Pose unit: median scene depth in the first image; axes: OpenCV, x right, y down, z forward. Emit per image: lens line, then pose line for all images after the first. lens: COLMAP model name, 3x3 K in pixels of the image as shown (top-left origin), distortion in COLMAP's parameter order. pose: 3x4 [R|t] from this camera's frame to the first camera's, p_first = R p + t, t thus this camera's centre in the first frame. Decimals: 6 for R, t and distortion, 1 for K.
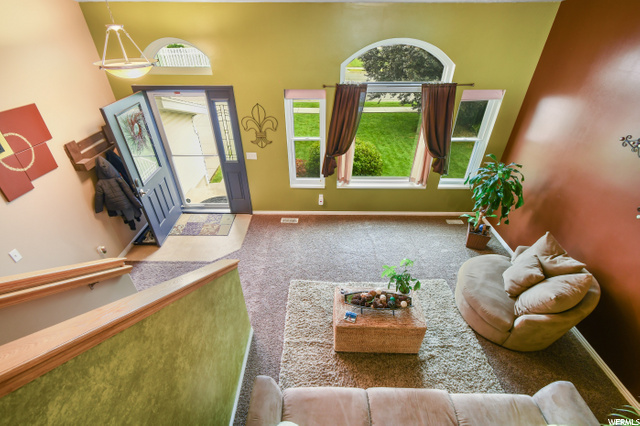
lens RADIAL K [[284.4, 0, 321.4], [0, 284.4, 213.2], [0, 0, 1]] dist [0.002345, 0.000808]
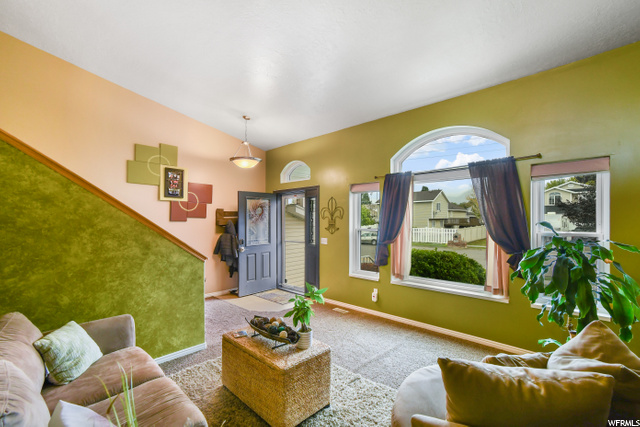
lens RADIAL K [[284.4, 0, 319.9], [0, 284.4, 218.0], [0, 0, 1]] dist [0.002345, 0.000808]
pose [[0.733386, -0.002872, -0.679807, 0.550513], [-0.373623, 0.833720, -0.406592, 0.205294], [0.567936, 0.552181, 0.610365, 0.248604]]
